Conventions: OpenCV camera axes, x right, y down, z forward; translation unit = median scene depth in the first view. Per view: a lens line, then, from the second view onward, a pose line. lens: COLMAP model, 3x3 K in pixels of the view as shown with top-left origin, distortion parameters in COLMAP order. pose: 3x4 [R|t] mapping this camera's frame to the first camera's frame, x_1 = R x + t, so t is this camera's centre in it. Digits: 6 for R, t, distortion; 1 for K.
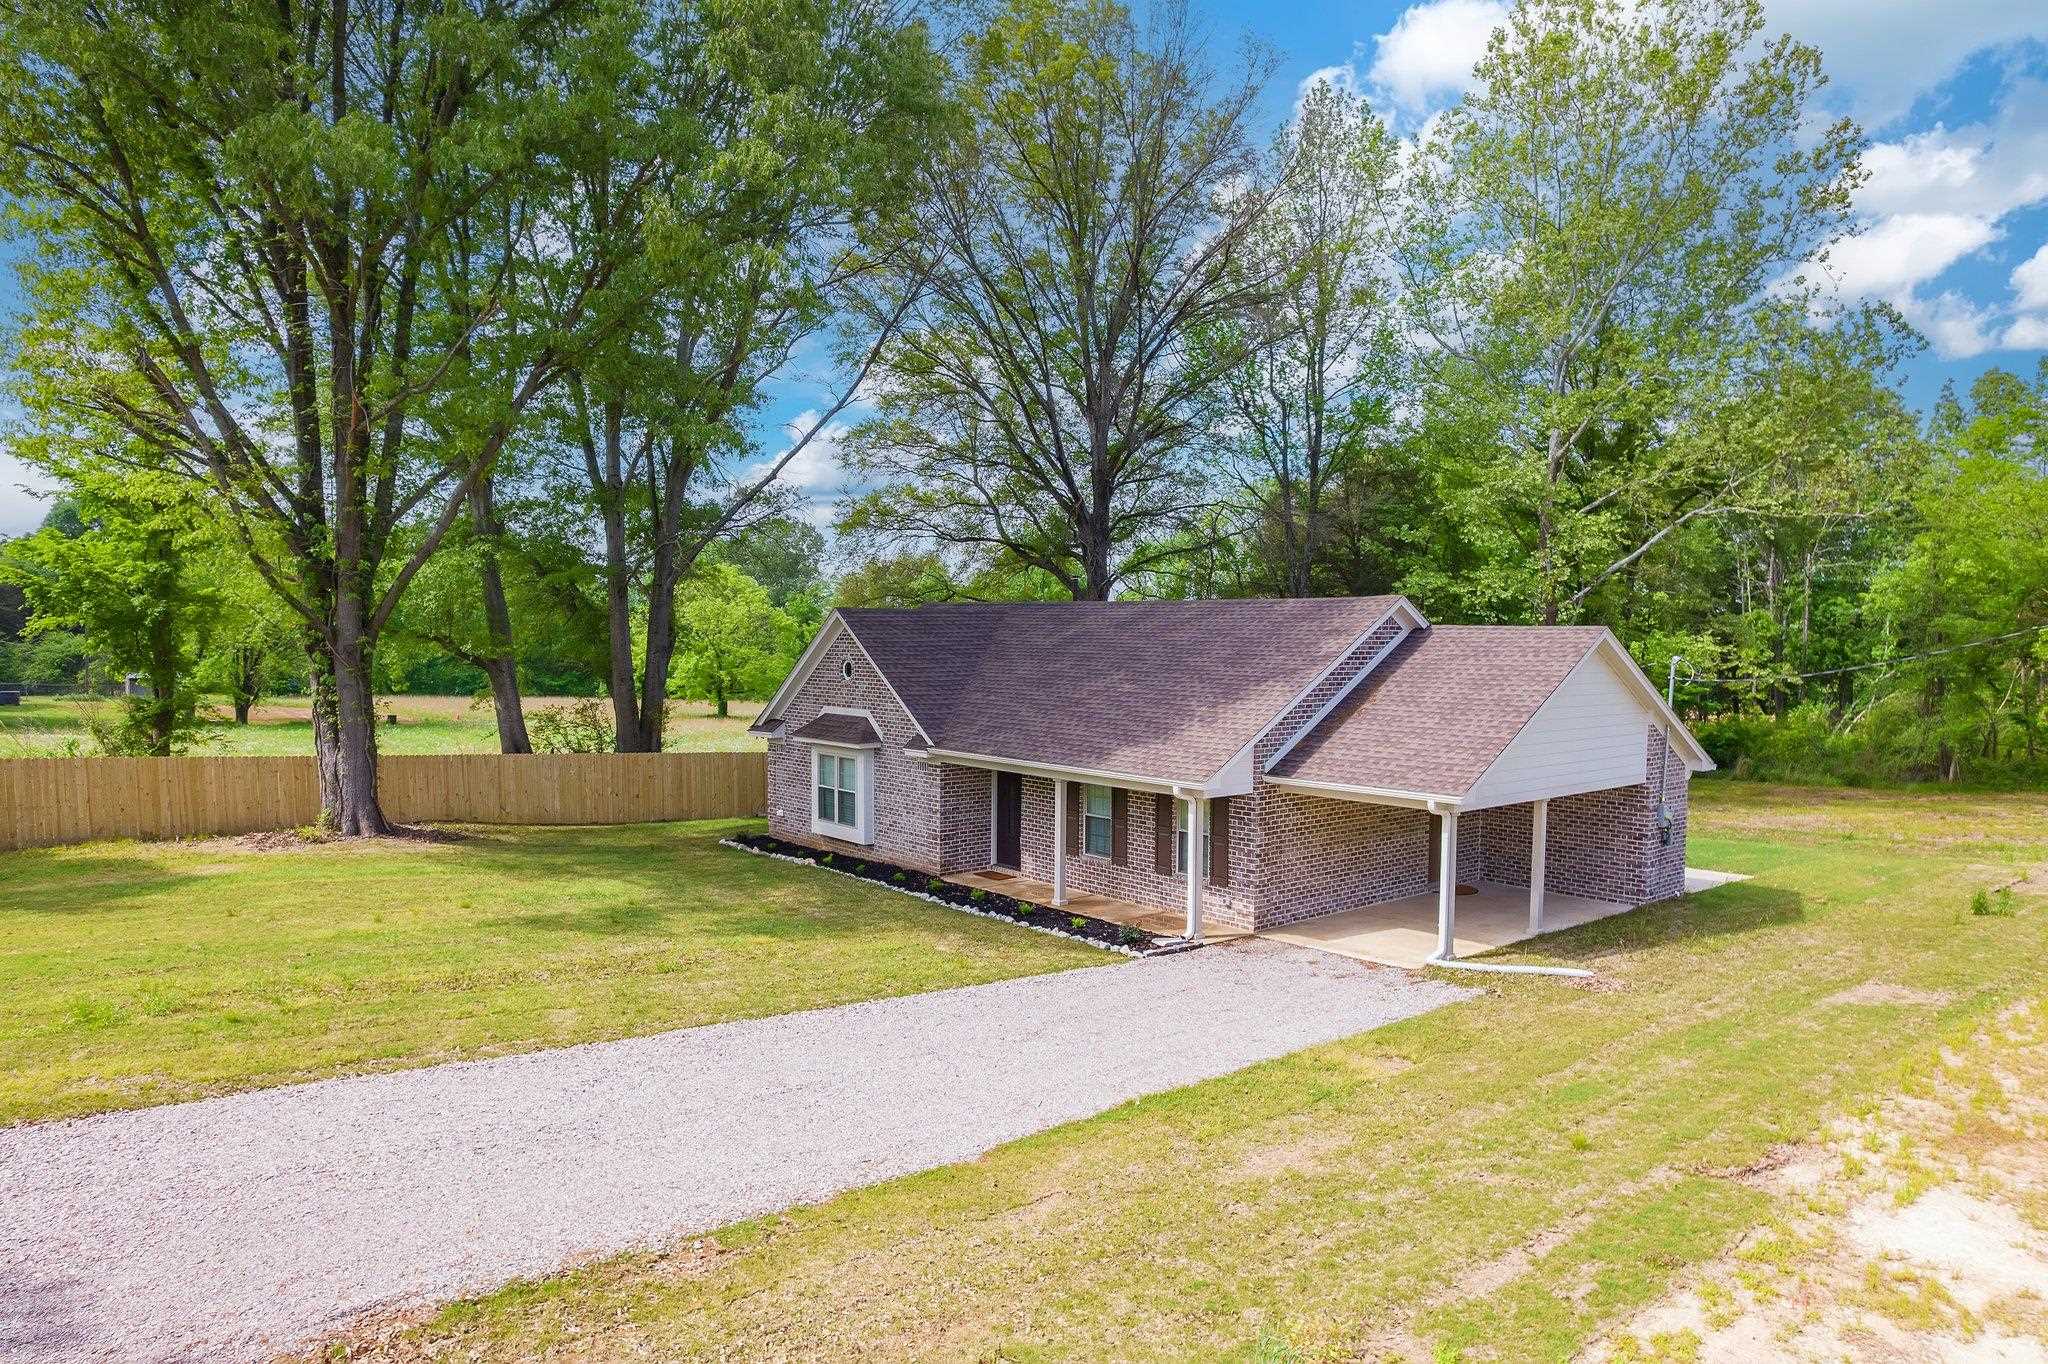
lens RADIAL K [[1313.8, 0, 1027.4], [0, 1313.8, 706.9], [0, 0, 1]] dist [-0.073635, 0.067020]
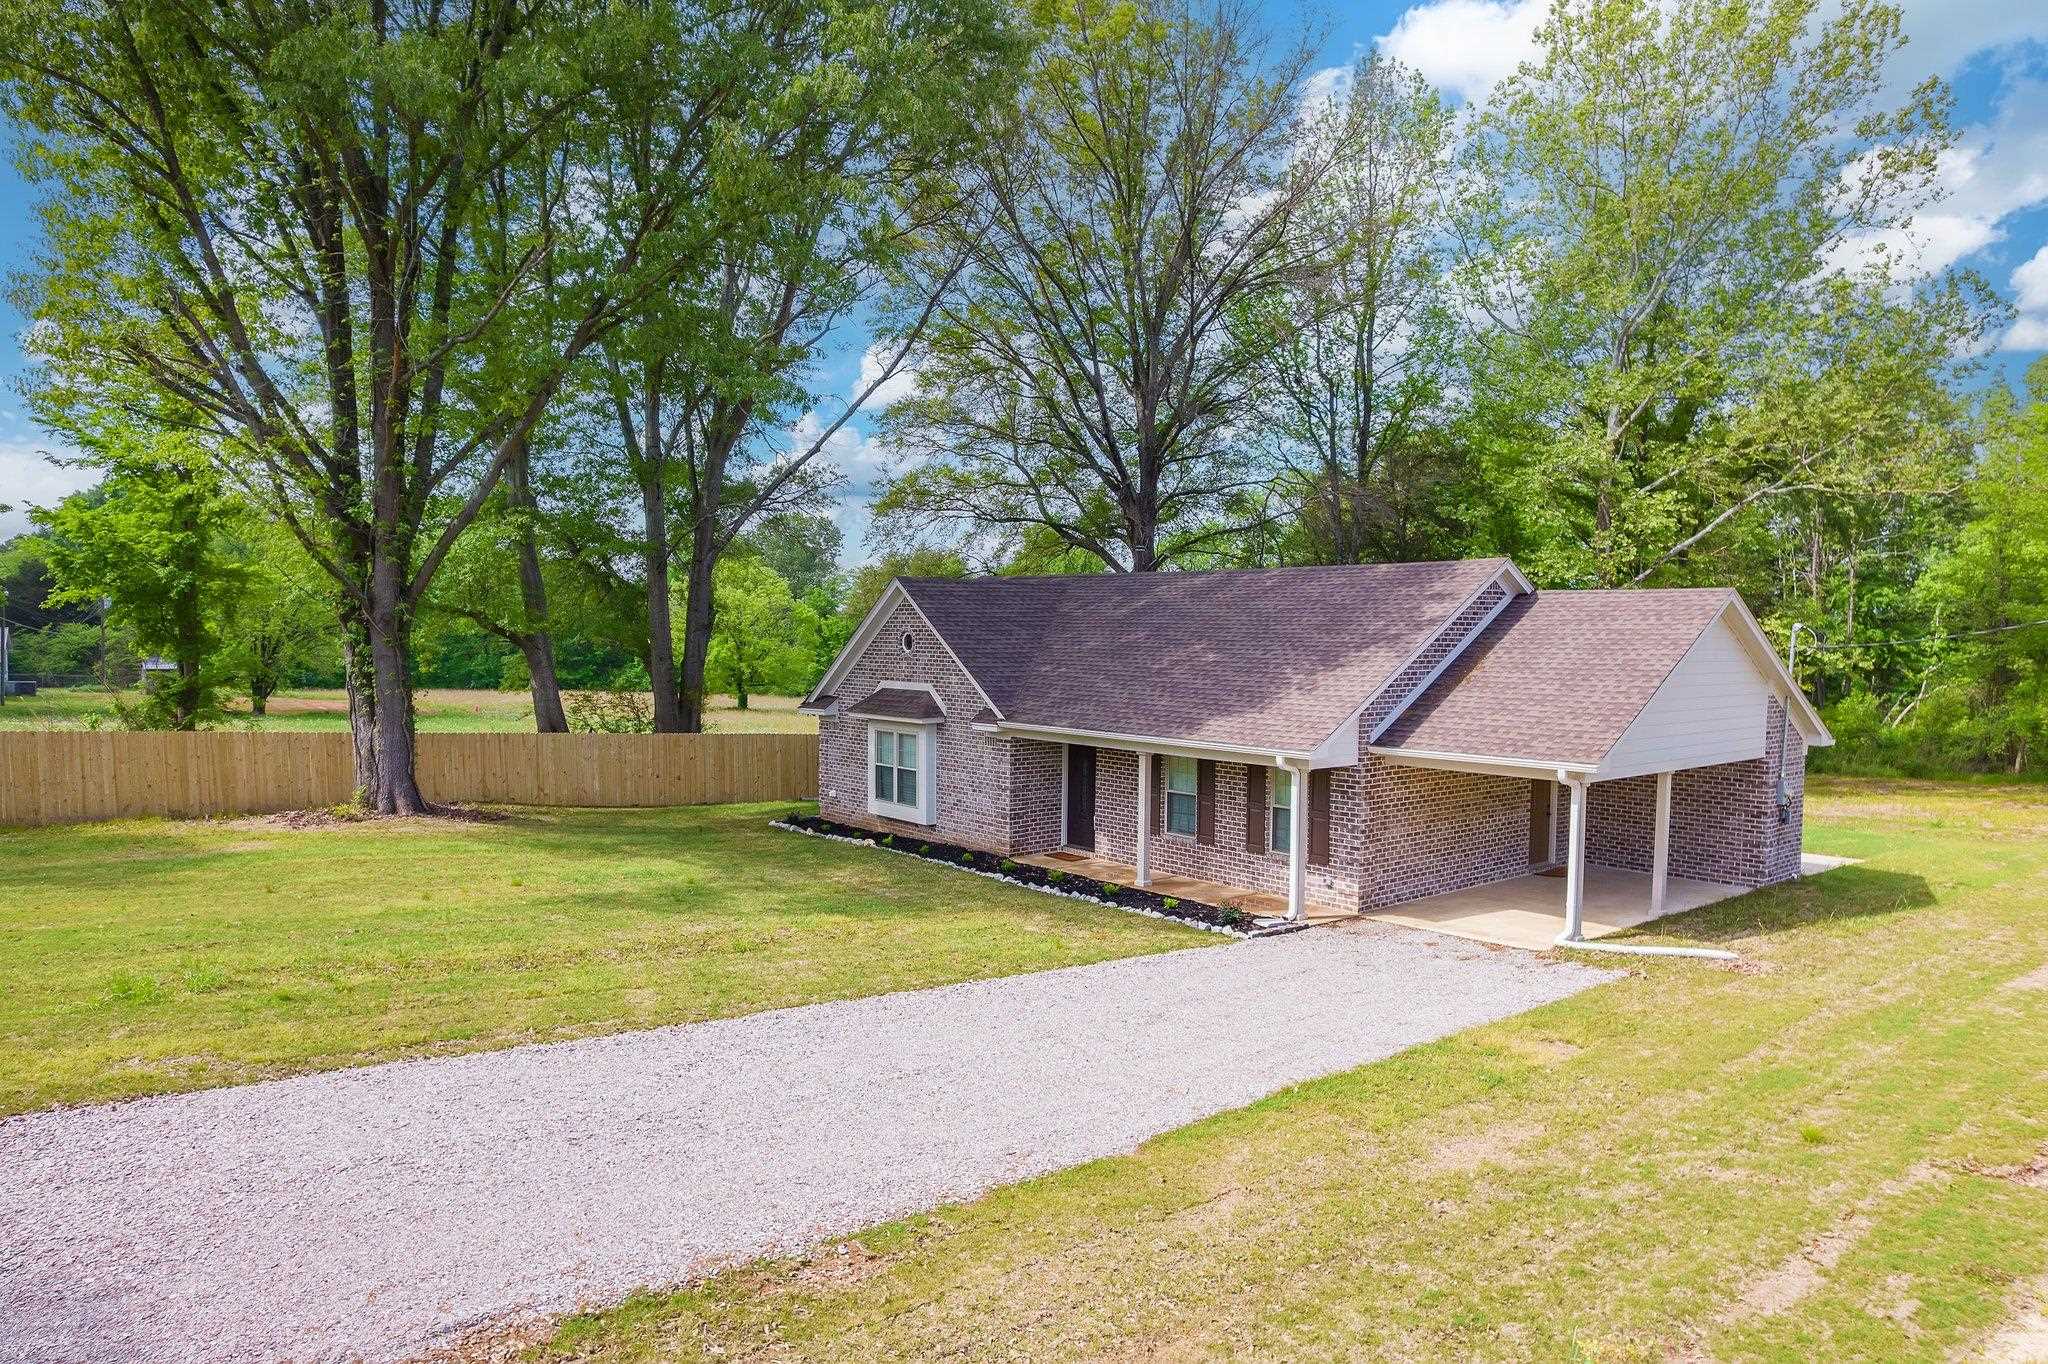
lens RADIAL K [[1313.8, 0, 1027.4], [0, 1313.8, 706.9], [0, 0, 1]] dist [-0.073635, 0.067020]
pose [[0.999977, 0.002050, -0.006513, -0.043440], [-0.002048, 0.999998, 0.000362, 0.018301], [0.006514, -0.000349, 0.999979, 0.046749]]
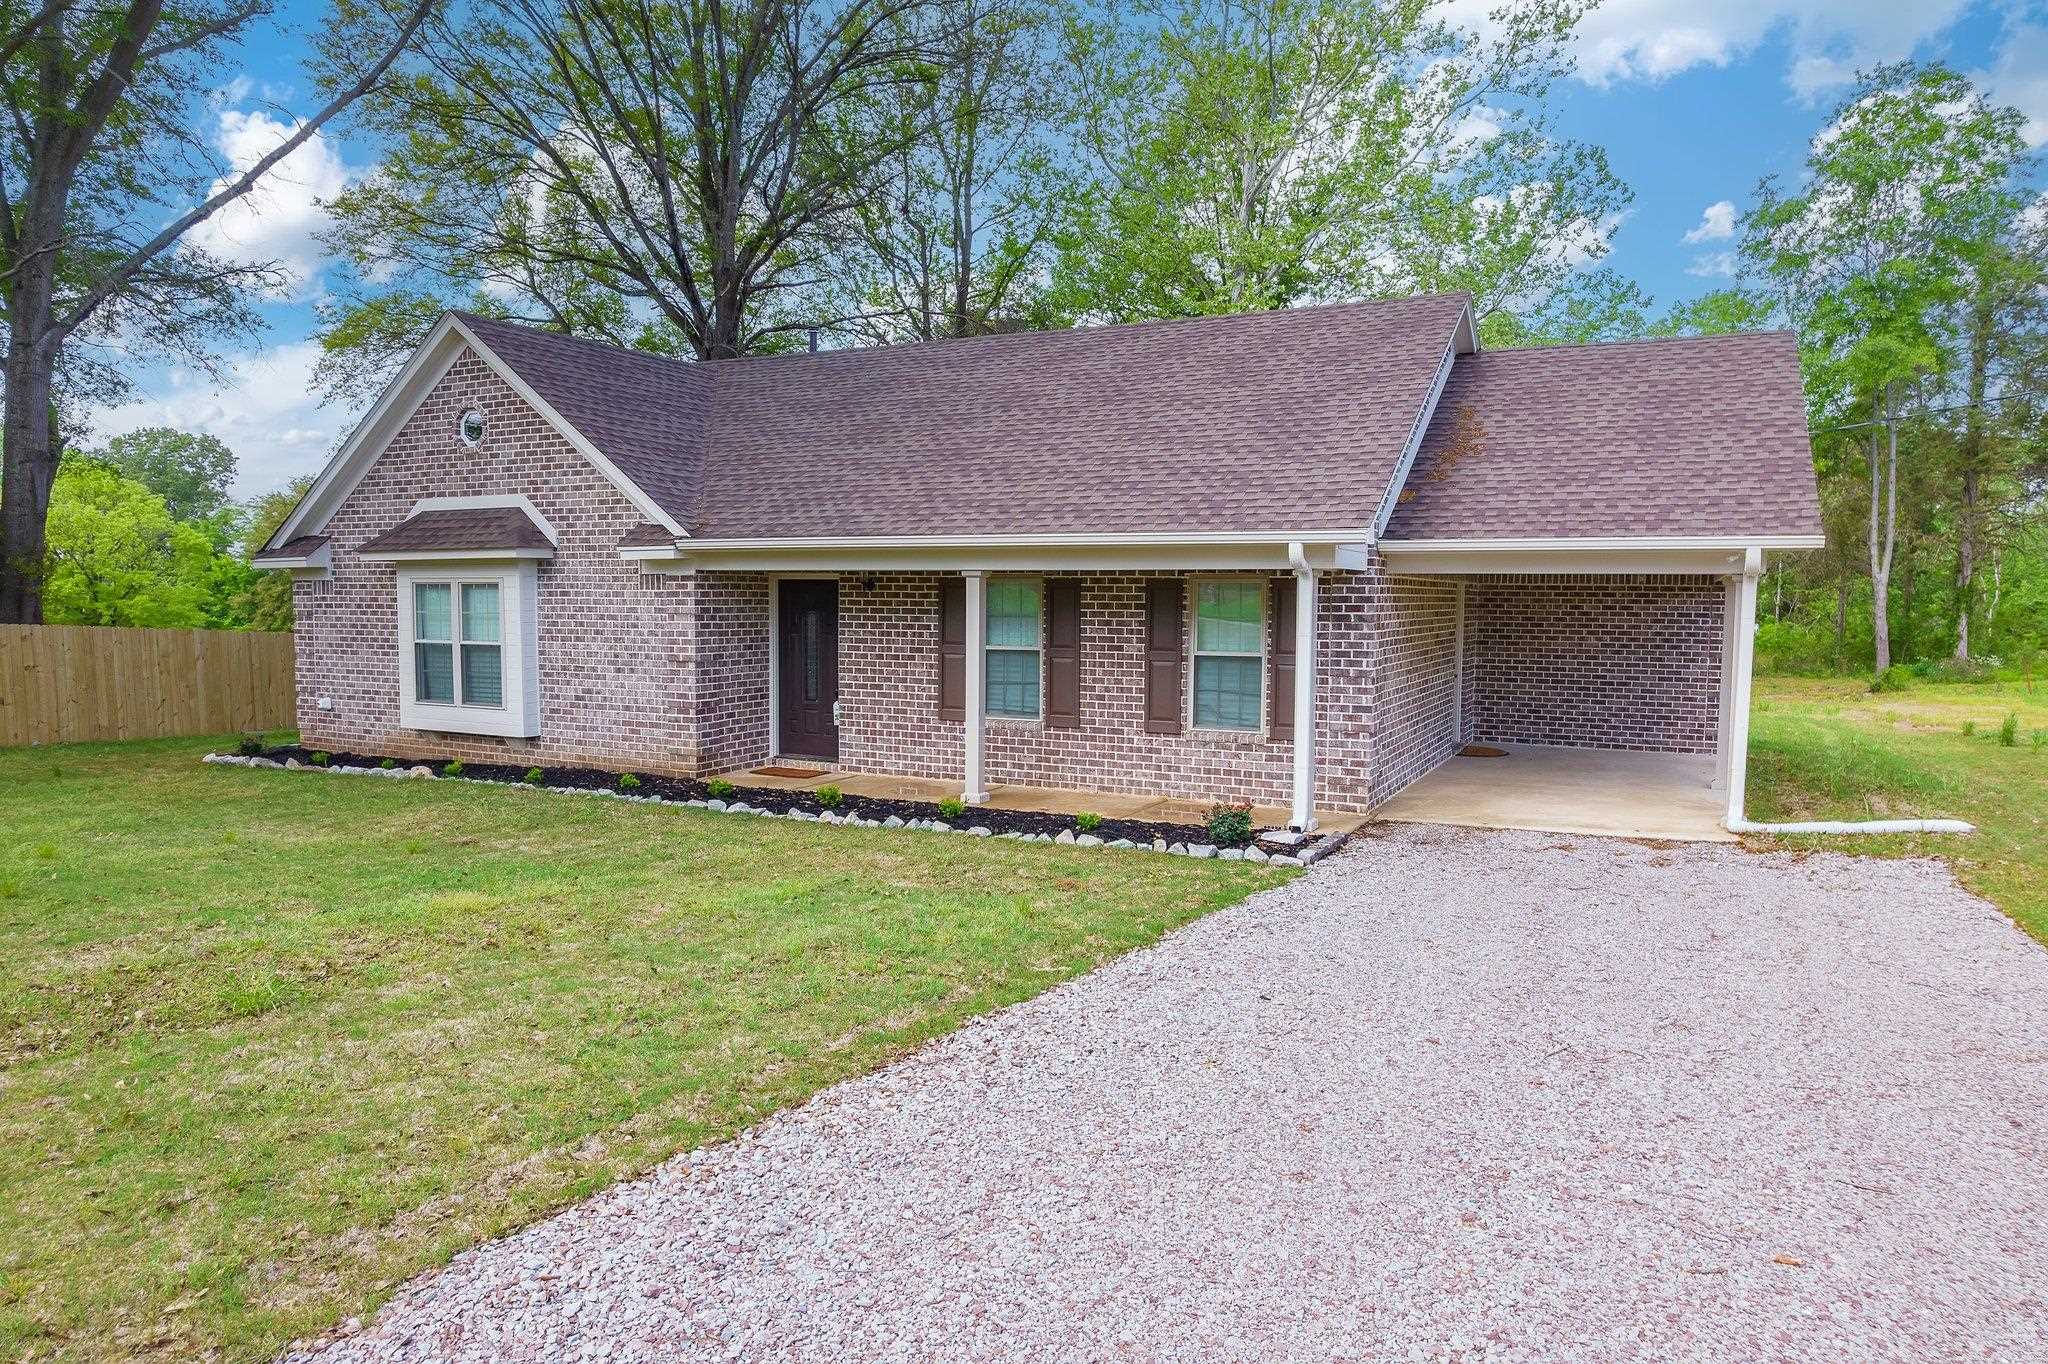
lens RADIAL K [[1315.4, 0, 1027.3], [0, 1315.4, 703.3], [0, 0, 1]] dist [-0.085240, 0.081913]
pose [[0.917679, -0.032518, 0.395989, -0.141537], [0.022887, 0.999317, 0.029023, 0.077259], [-0.396663, -0.017571, 0.917796, 0.400440]]
